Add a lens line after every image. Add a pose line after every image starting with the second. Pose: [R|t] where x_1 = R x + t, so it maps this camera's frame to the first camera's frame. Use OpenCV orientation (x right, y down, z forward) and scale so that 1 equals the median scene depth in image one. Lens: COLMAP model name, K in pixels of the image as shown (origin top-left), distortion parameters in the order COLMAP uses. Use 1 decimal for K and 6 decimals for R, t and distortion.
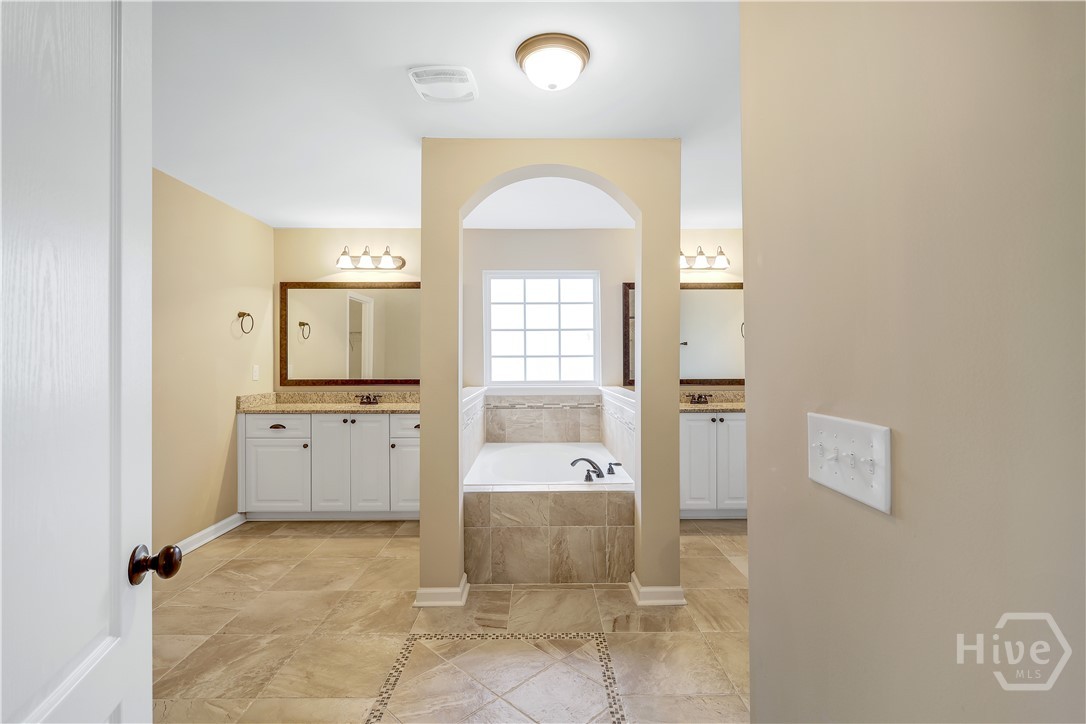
lens RADIAL K [[511.6, 0, 543.0], [0, 511.6, 362.0], [0, 0, 1]] dist [0.001234, 0.000321]
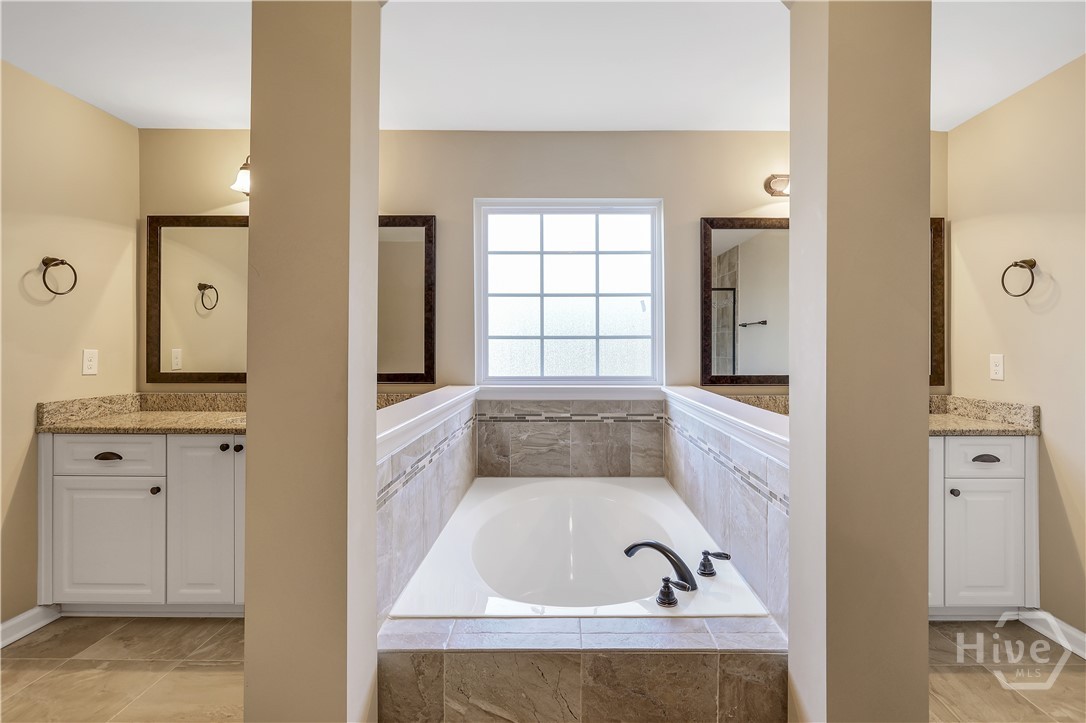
lens RADIAL K [[519.4, 0, 548.9], [0, 519.4, 357.0], [0, 0, 1]] dist [0.000646, 0.000638]
pose [[0.999026, 0.005038, -0.043844, 0.001424], [-0.004172, 0.999795, 0.019827, 0.000887], [0.043935, -0.019625, 0.998842, 0.387475]]
